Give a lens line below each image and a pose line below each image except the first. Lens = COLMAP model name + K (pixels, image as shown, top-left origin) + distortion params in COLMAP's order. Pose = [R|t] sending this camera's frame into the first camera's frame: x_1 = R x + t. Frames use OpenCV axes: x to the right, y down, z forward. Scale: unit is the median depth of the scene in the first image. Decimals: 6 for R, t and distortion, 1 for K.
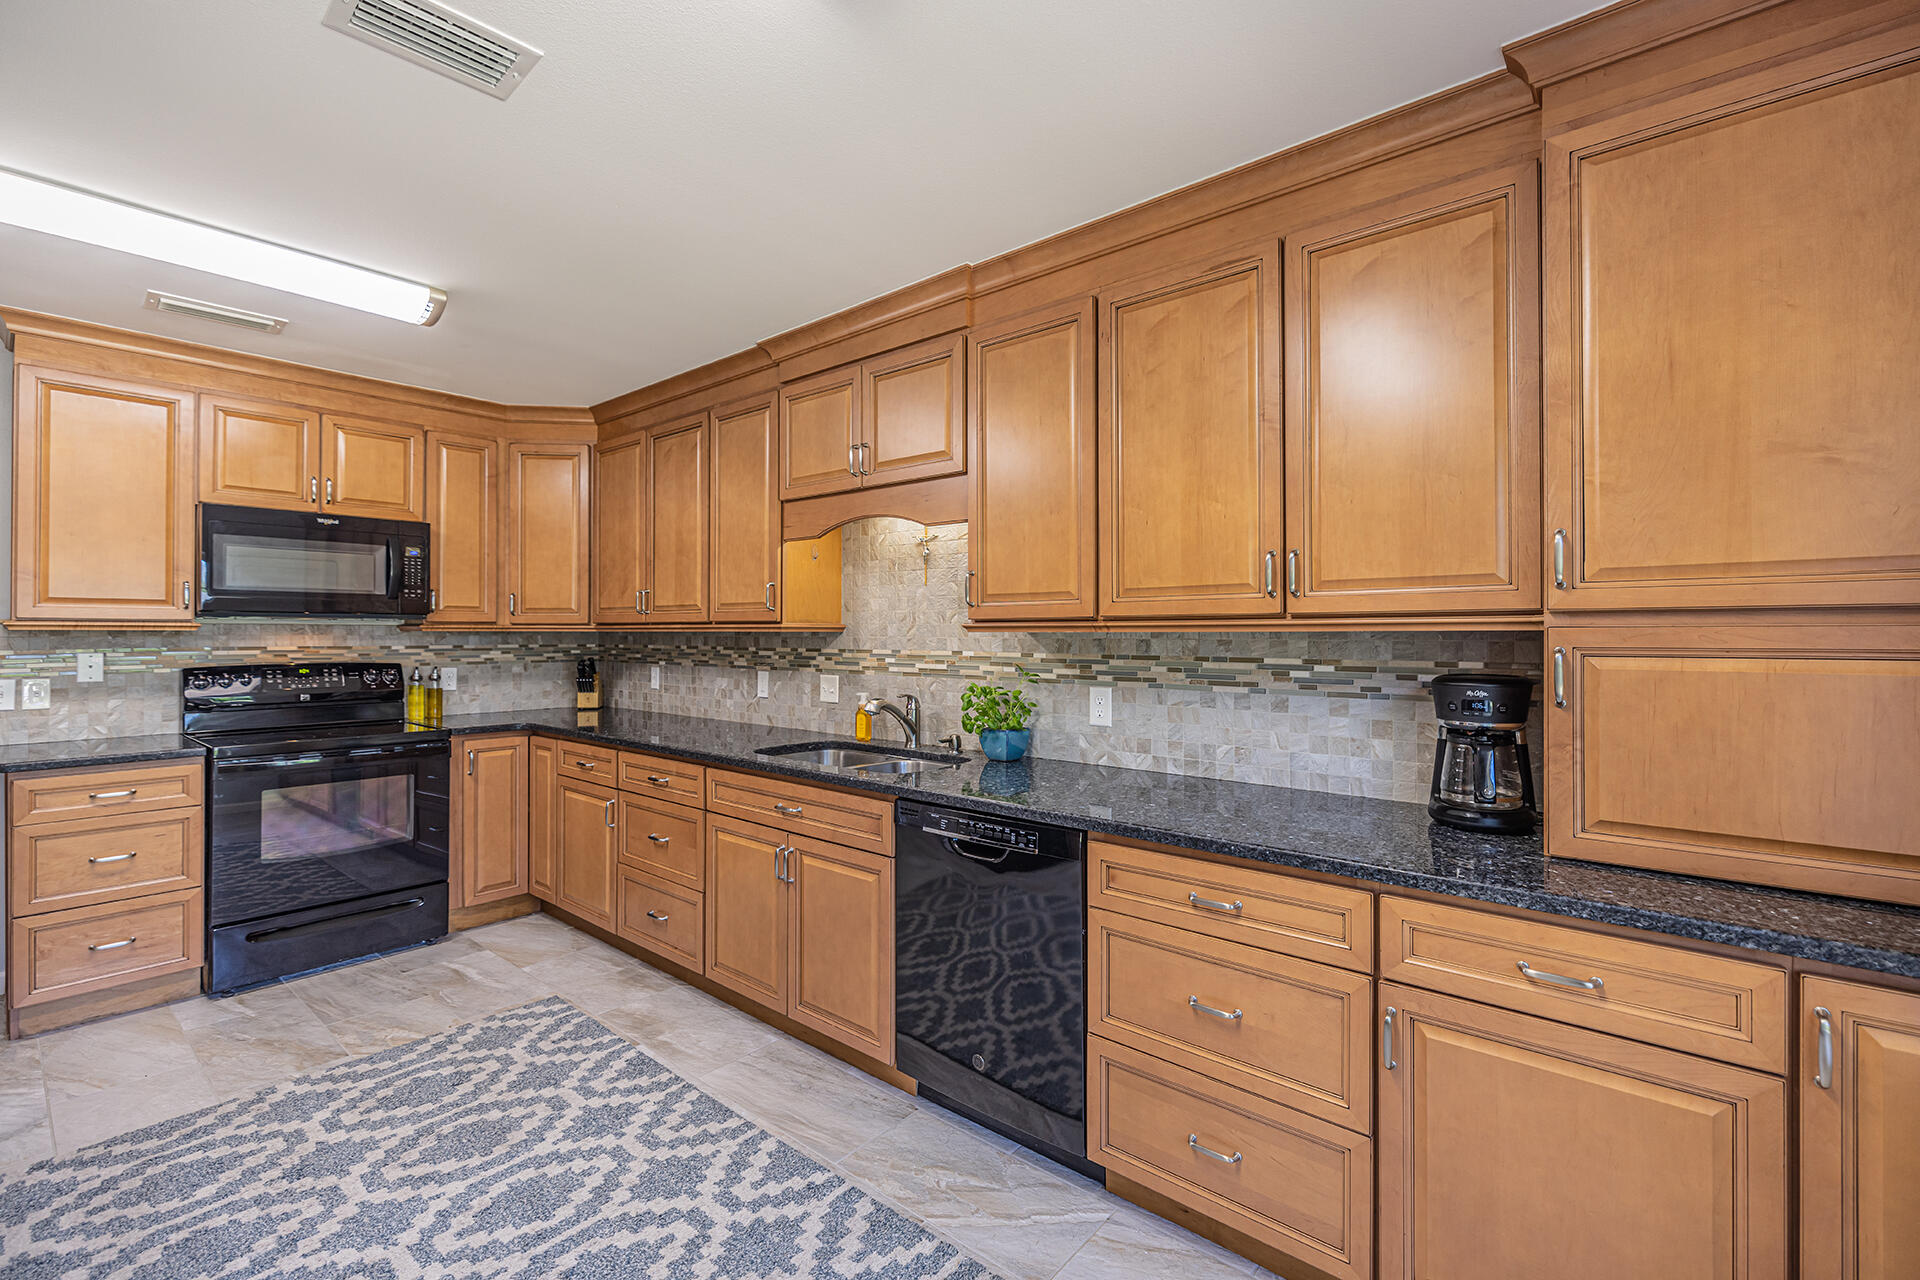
lens RADIAL K [[807.0, 0, 958.2], [0, 807.0, 631.1], [0, 0, 1]] dist [-0.001709, -0.000567]
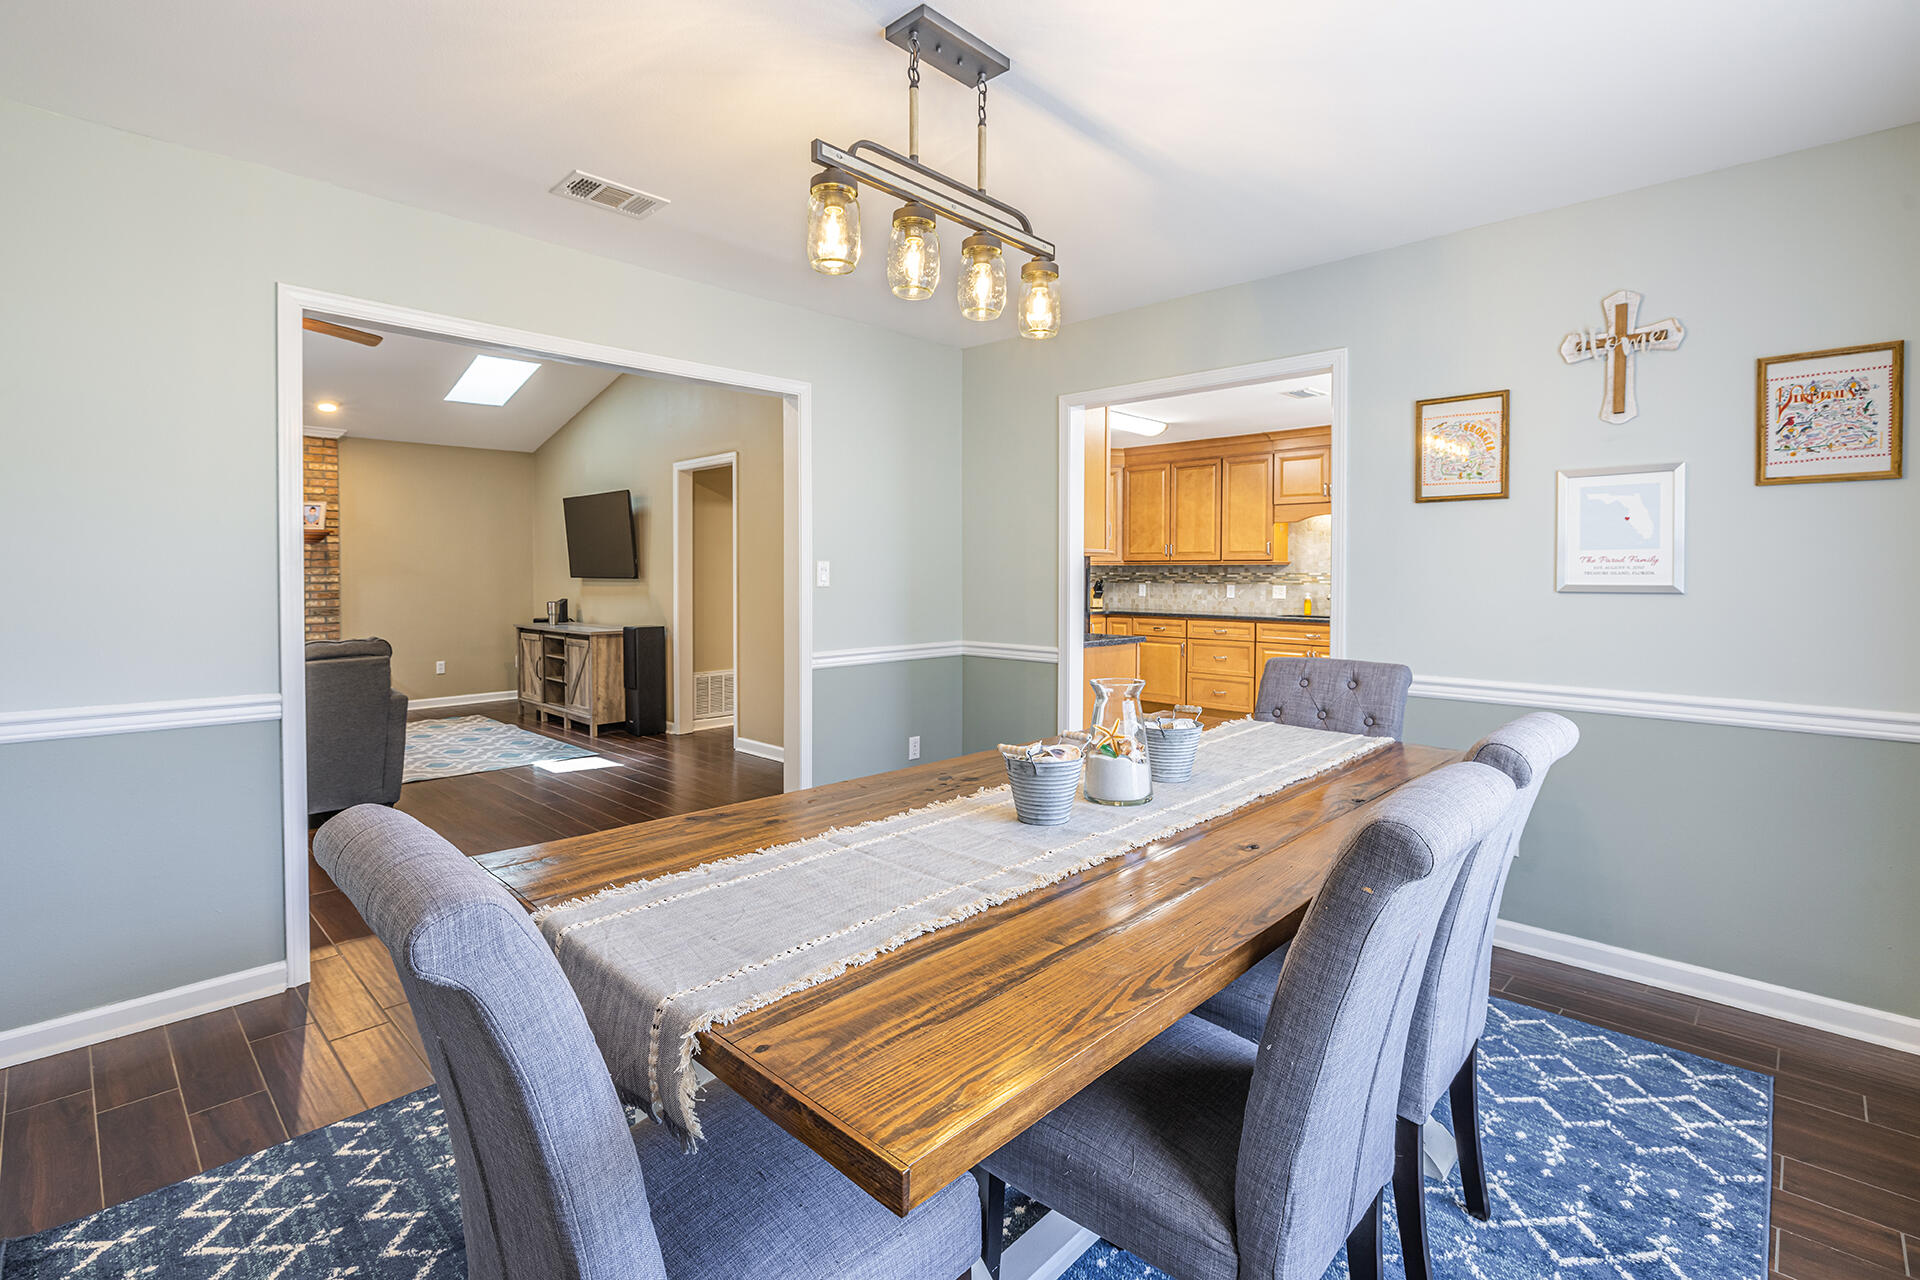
lens RADIAL K [[876.0, 0, 955.7], [0, 876.0, 616.5], [0, 0, 1]] dist [-0.030596, -0.000120]
pose [[0.998806, 0.004269, -0.048667, -1.184841], [-0.001934, 0.998849, 0.047930, 0.037306], [0.048815, -0.047779, 0.997664, -1.736433]]
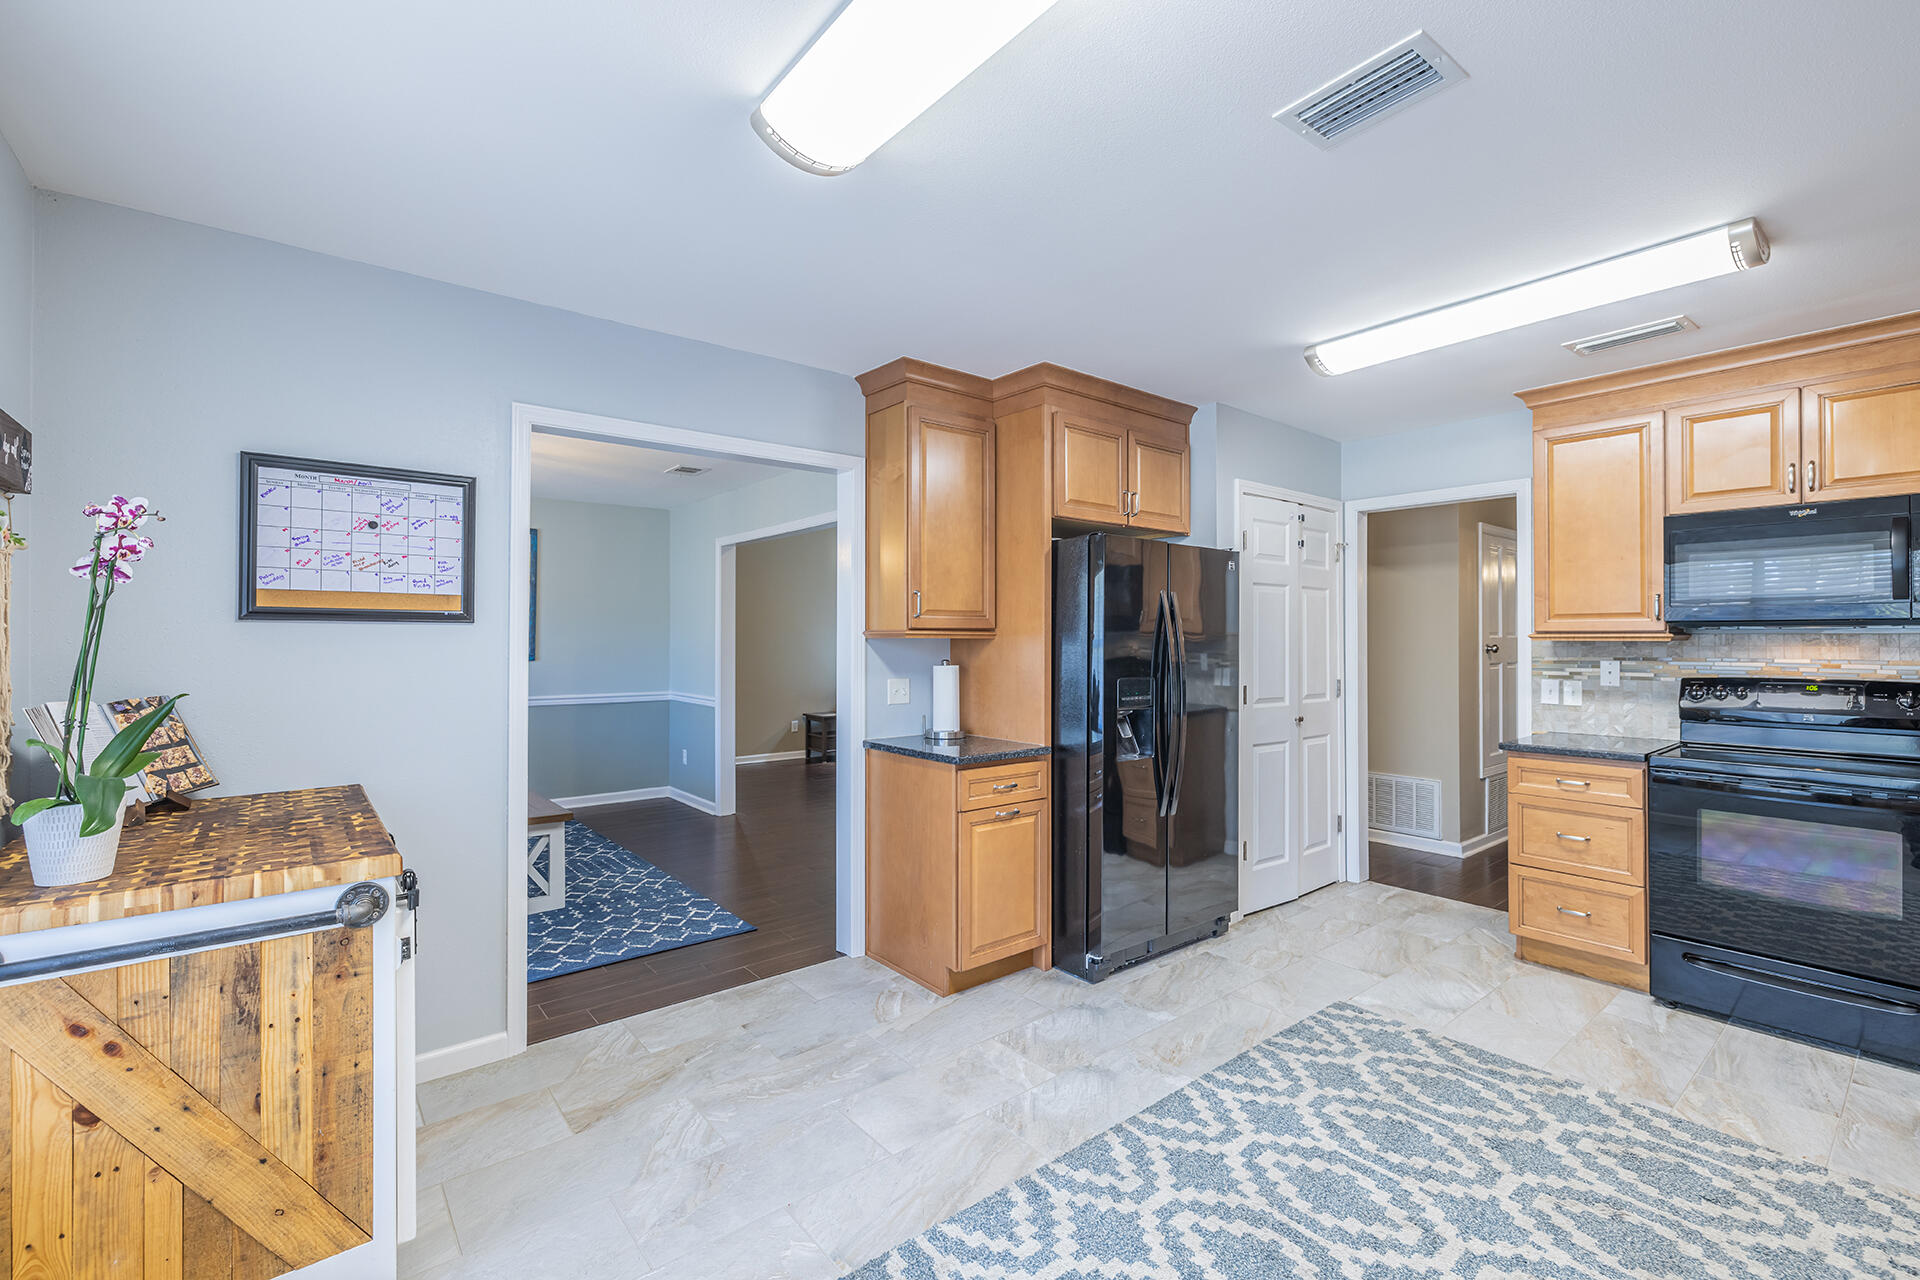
lens RADIAL K [[860.6, 0, 1004.4], [0, 860.6, 629.4], [0, 0, 1]] dist [0.027505, -0.005220]
pose [[-0.145237, -0.016354, -0.989262, 0.336491], [0.000272, 0.999863, -0.016569, 0.003449], [0.989397, -0.002676, -0.145213, 0.395647]]
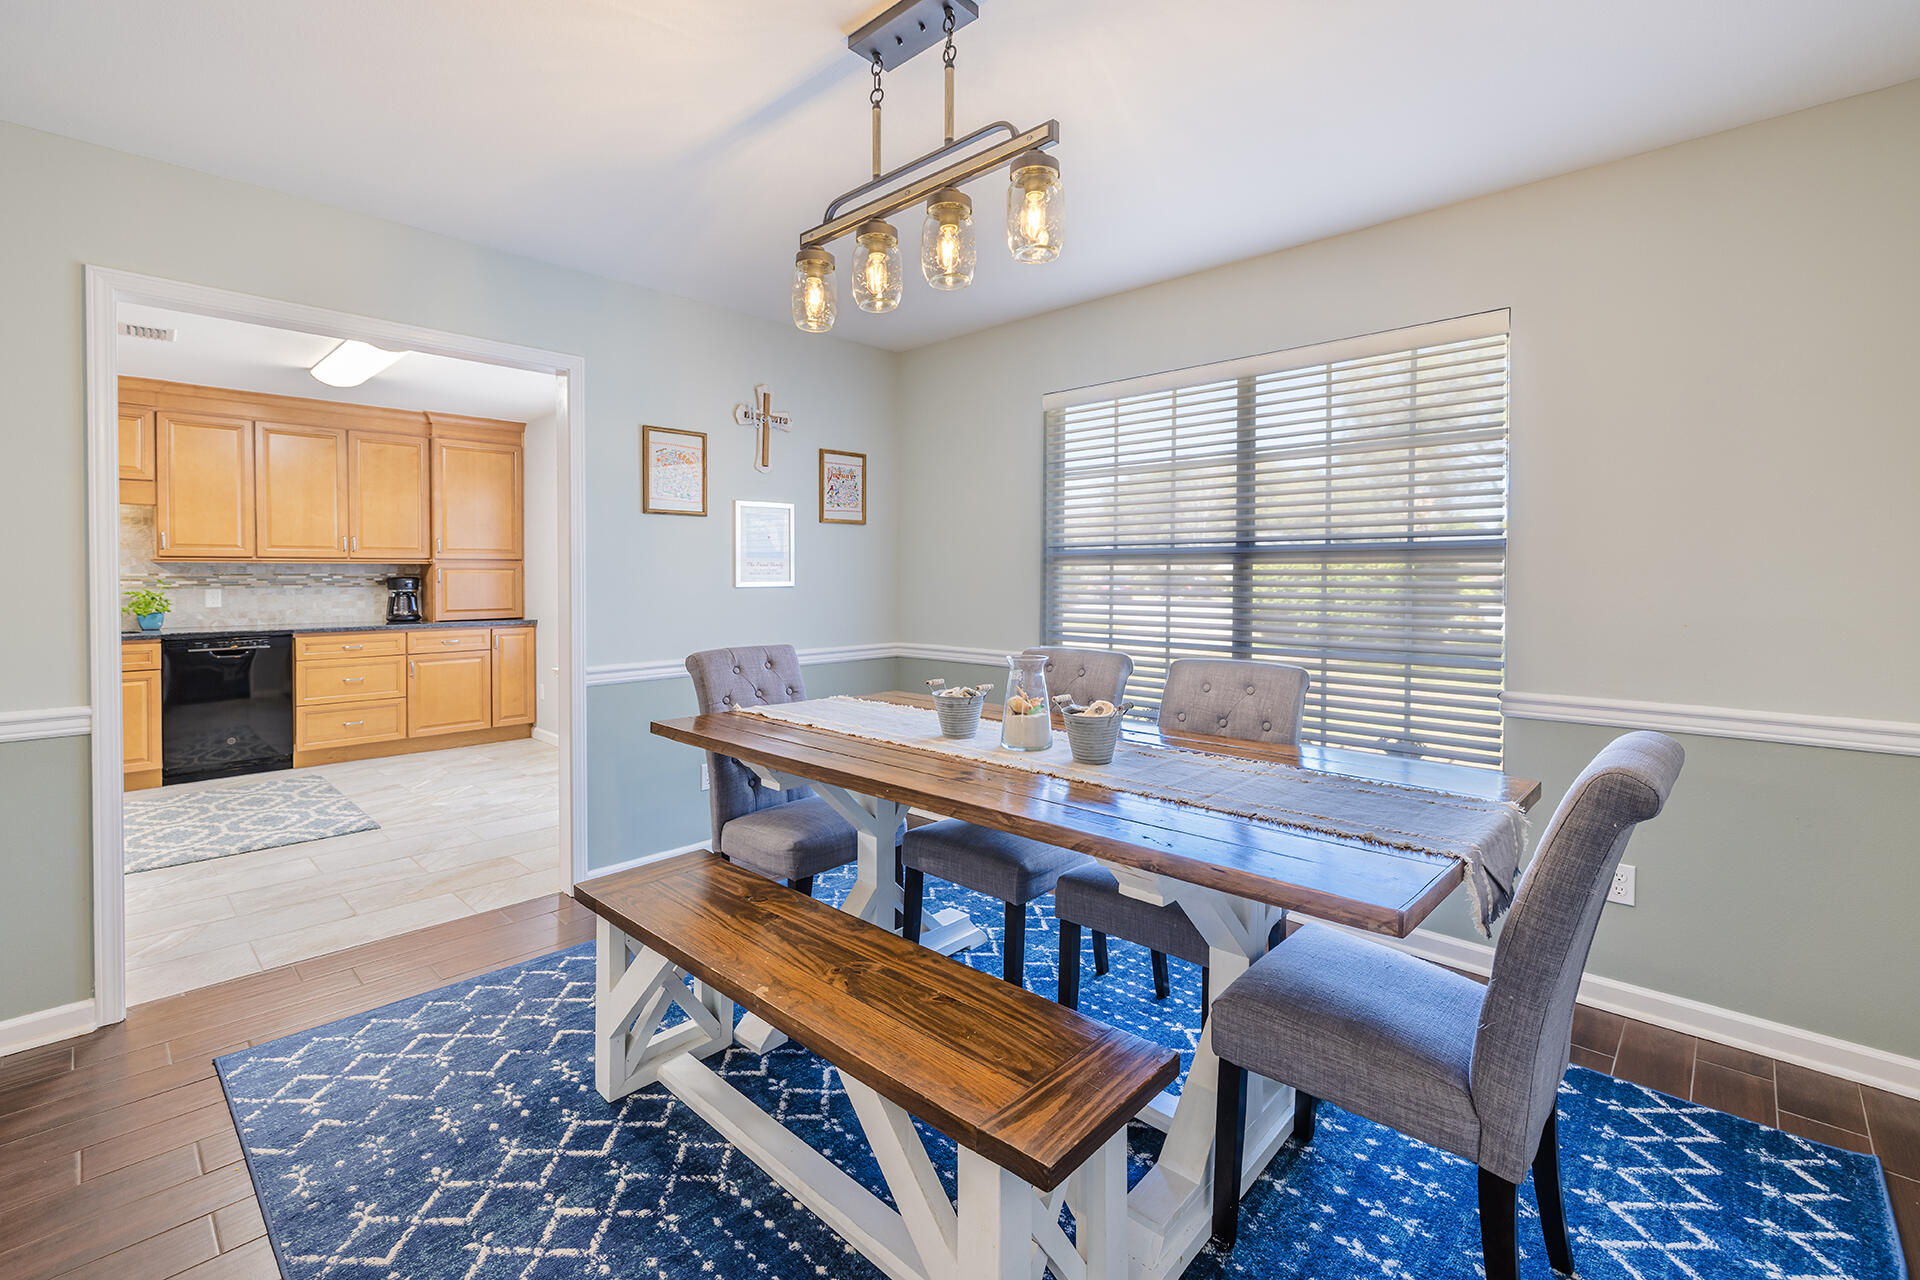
lens RADIAL K [[829.3, 0, 999.7], [0, 829.3, 585.5], [0, 0, 1]] dist [-0.019192, -0.000290]
pose [[0.005549, -0.010276, 0.999932, -1.933603], [-0.001538, 0.999946, 0.010285, 0.035964], [-0.999983, -0.001595, 0.005533, -1.049257]]
